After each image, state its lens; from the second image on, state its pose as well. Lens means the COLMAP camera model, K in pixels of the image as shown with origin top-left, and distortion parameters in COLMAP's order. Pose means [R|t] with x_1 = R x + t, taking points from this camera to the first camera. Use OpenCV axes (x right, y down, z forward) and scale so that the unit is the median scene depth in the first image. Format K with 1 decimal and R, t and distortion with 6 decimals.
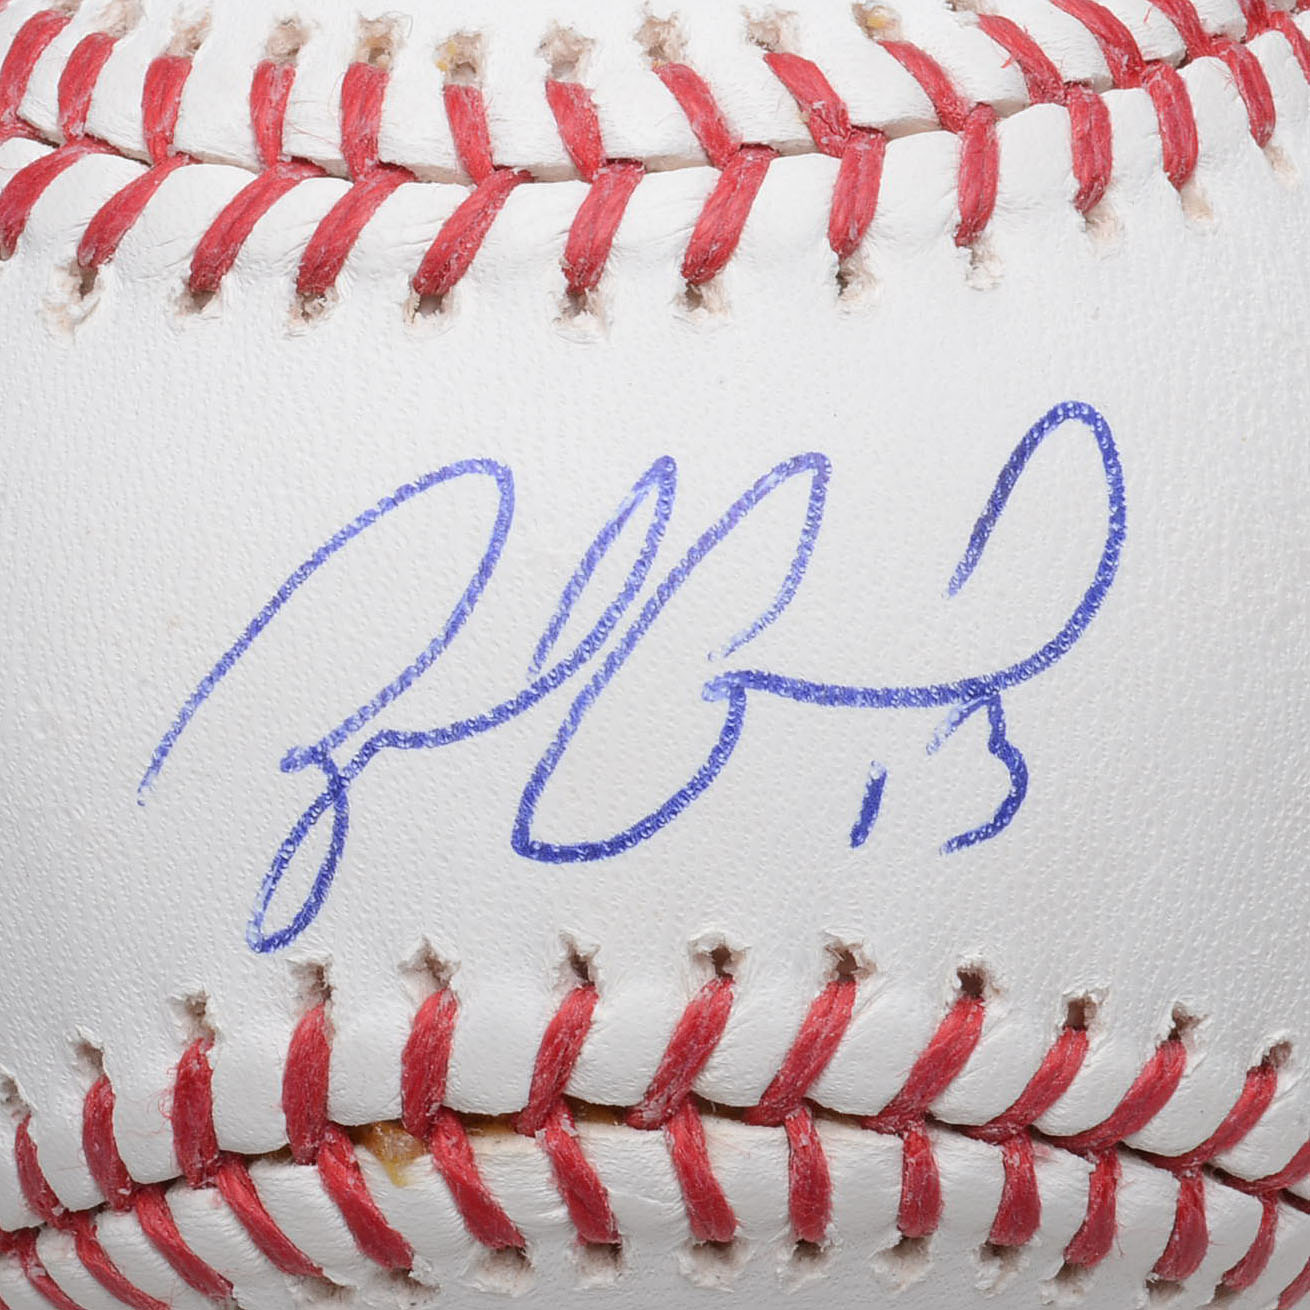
lens RADIAL K [[4461.9, 0, 667.7], [0, 4461.9, 661.6], [0, 0, 1]] dist [0.190575, 0.000000]
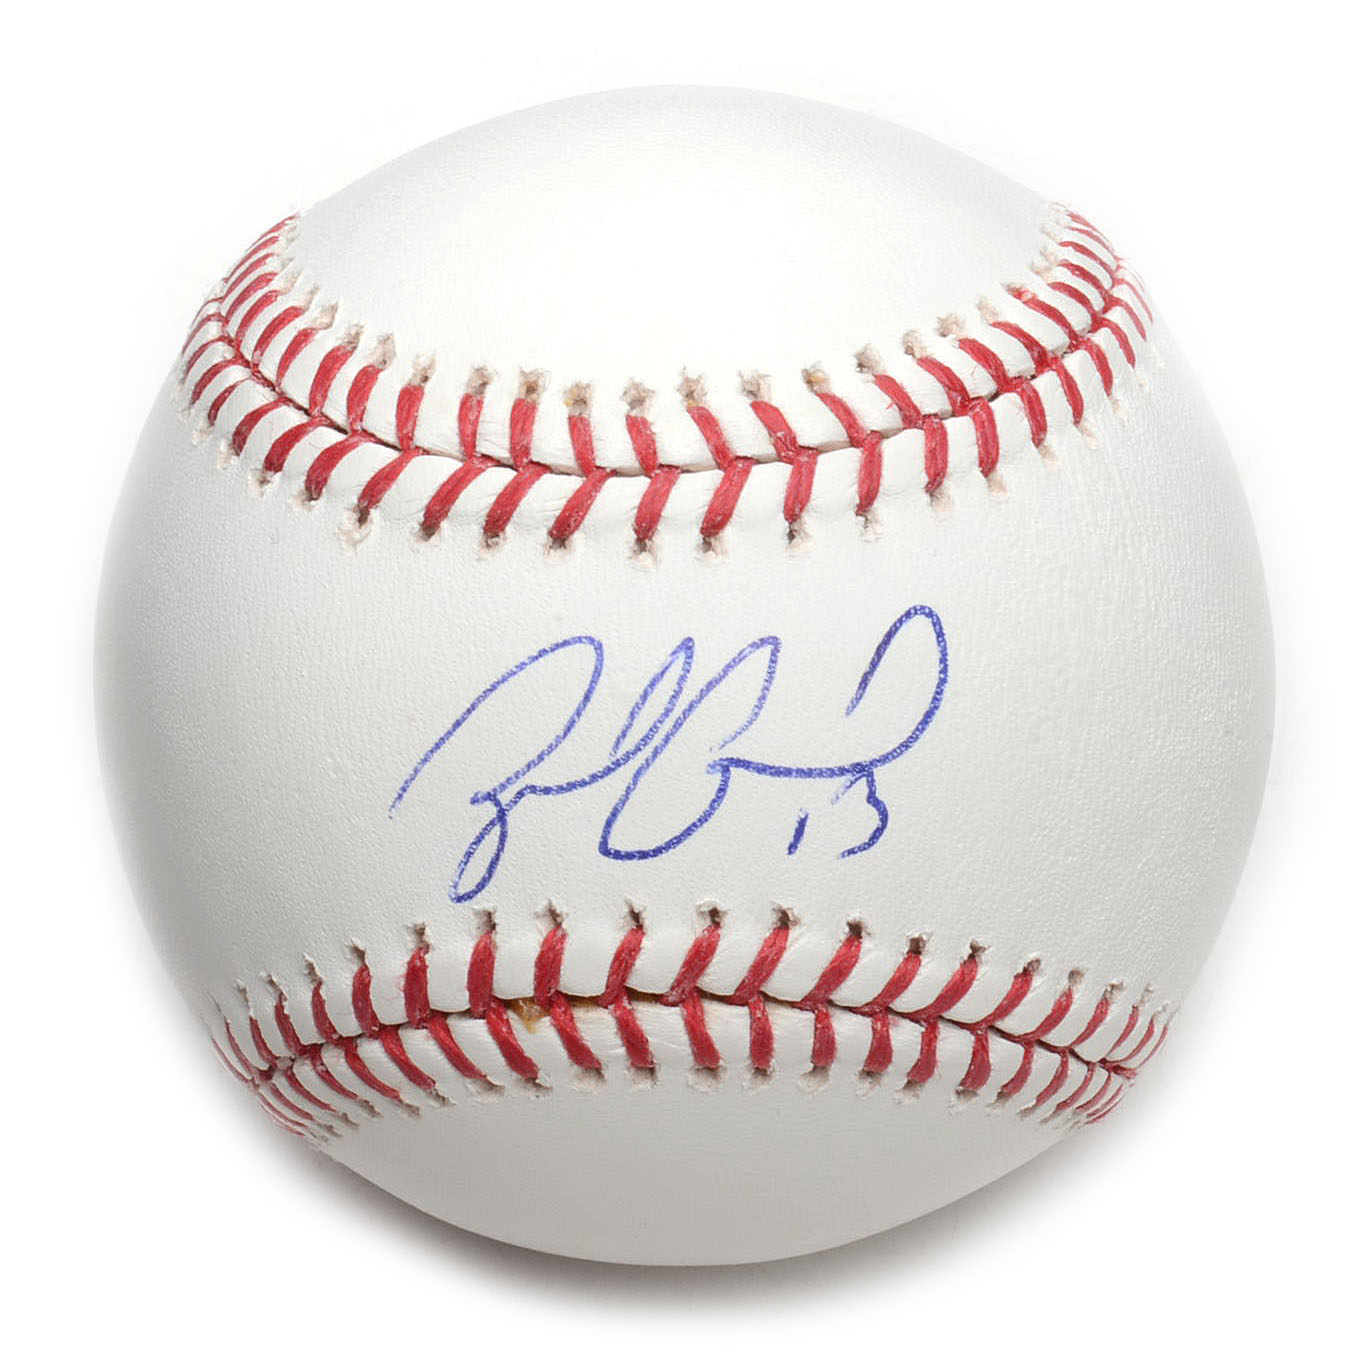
lens RADIAL K [[4666.3, 0, 677.1], [0, 4666.3, 680.3], [0, 0, 1]] dist [0.190575, 0.000000]
pose [[0.999662, 0.022331, -0.013319, 0.019728], [-0.021041, 0.995699, 0.090228, -0.193206], [0.015277, -0.089917, 0.995832, -0.845550]]
